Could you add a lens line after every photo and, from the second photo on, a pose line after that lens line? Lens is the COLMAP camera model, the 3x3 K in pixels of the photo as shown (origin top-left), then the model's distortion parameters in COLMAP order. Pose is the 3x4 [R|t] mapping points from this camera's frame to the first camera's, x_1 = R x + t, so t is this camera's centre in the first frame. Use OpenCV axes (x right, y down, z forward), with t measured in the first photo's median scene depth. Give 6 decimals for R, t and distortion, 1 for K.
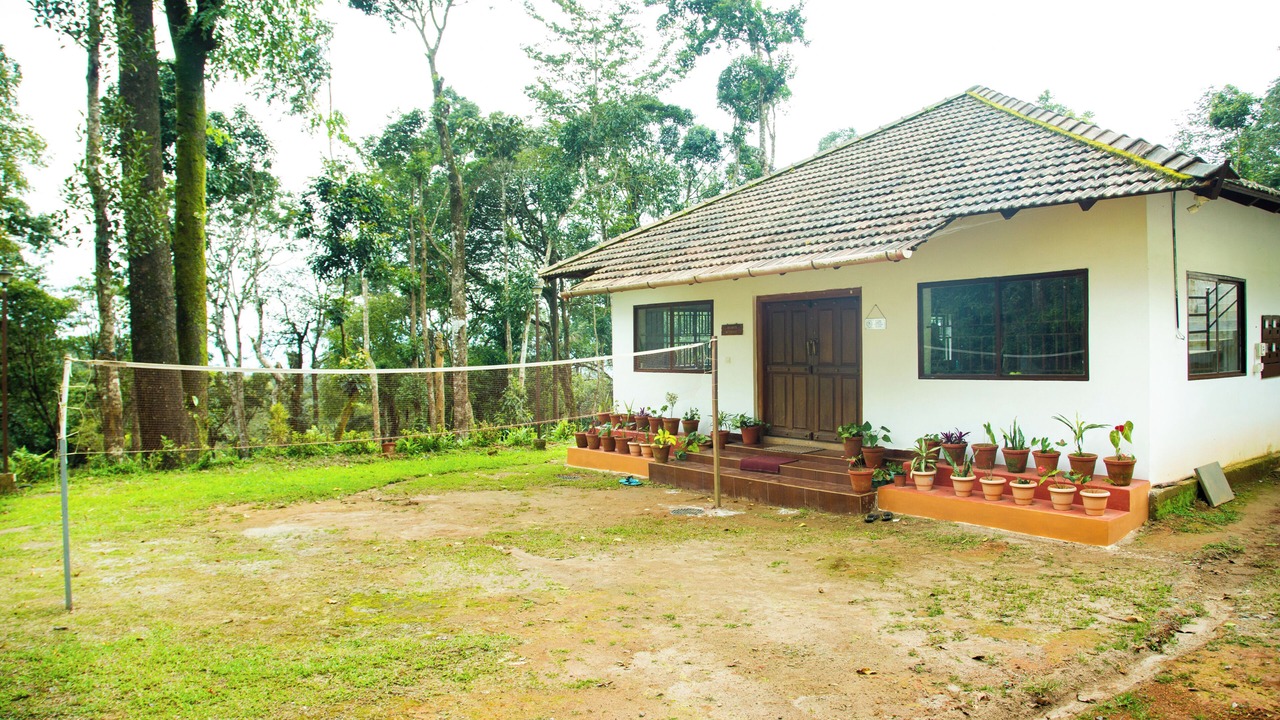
lens RADIAL K [[869.0, 0, 640.3], [0, 869.0, 361.6], [0, 0, 1]] dist [-0.131418, 0.062450]
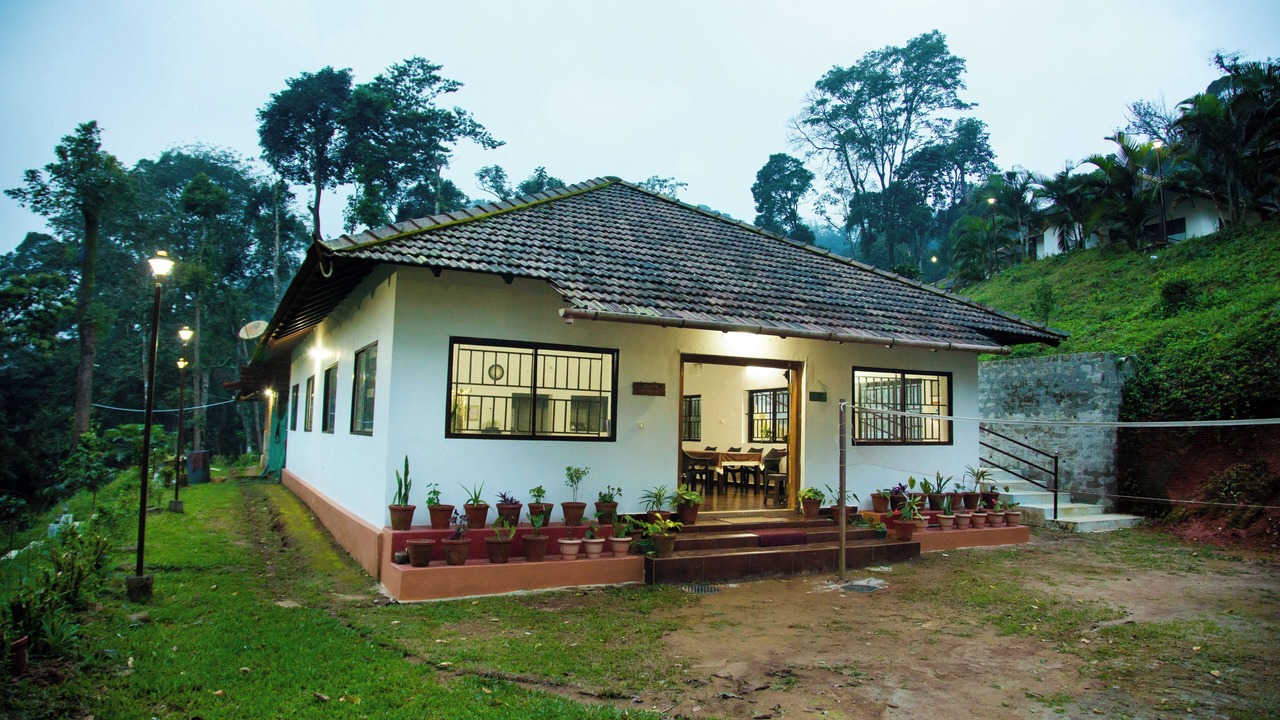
lens RADIAL K [[869.0, 0, 649.4], [0, 869.0, 363.7], [0, 0, 1]] dist [-0.131418, 0.062450]
pose [[0.149697, 0.066075, 0.986522, -0.777728], [-0.027413, 0.997658, -0.062661, -0.009152], [-0.988352, -0.017664, 0.151157, 0.935351]]
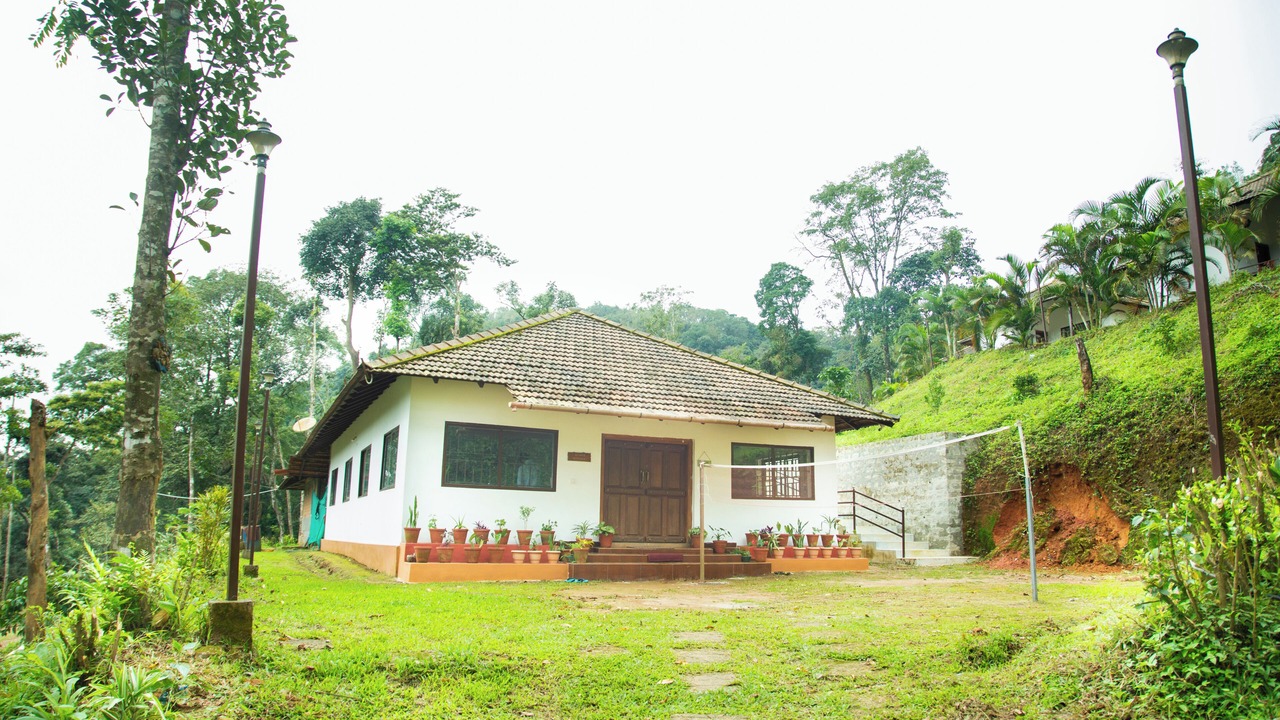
lens RADIAL K [[869.0, 0, 645.3], [0, 869.0, 354.2], [0, 0, 1]] dist [-0.131418, 0.062450]
pose [[0.182749, 0.190660, 0.964496, -1.189127], [-0.018656, 0.981512, -0.190489, 0.057828], [-0.982983, 0.016818, 0.182927, 0.723951]]
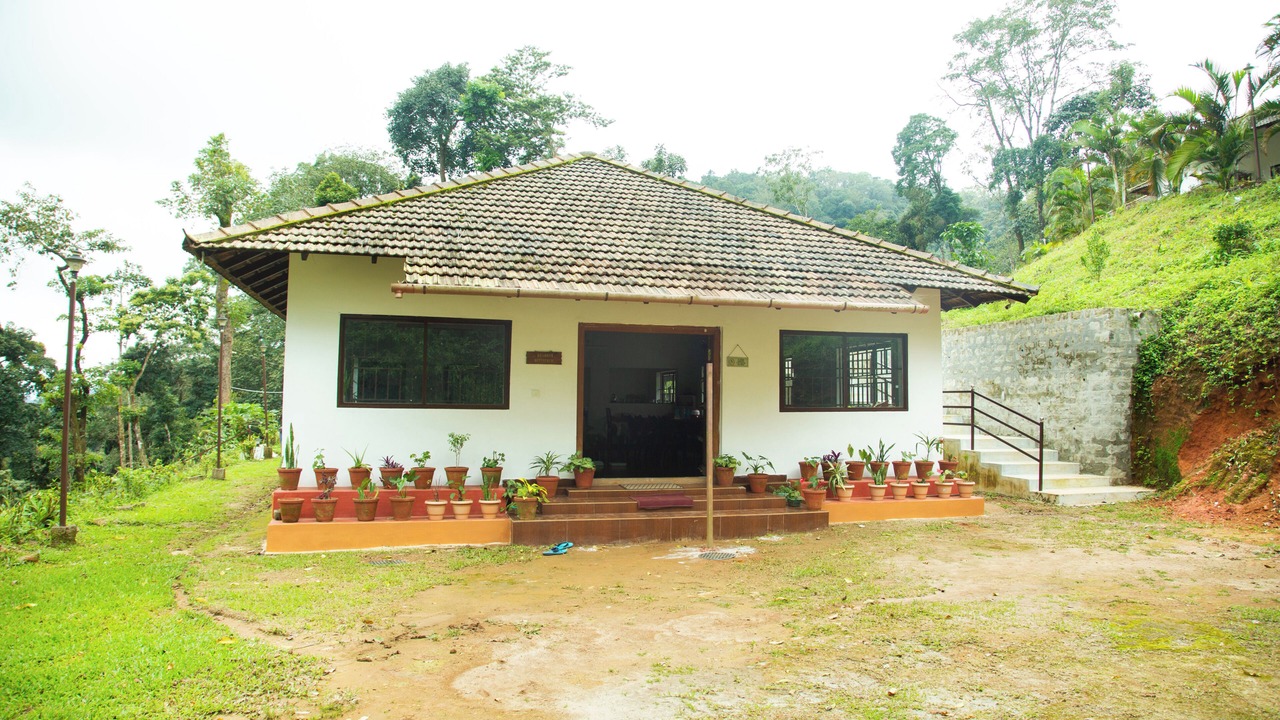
lens RADIAL K [[869.0, 0, 632.5], [0, 869.0, 363.8], [0, 0, 1]] dist [-0.131418, 0.062450]
pose [[0.356314, 0.032400, 0.933804, -0.718046], [-0.011036, 0.999475, -0.030467, -0.006111], [-0.934301, 0.000550, 0.356484, 0.653424]]
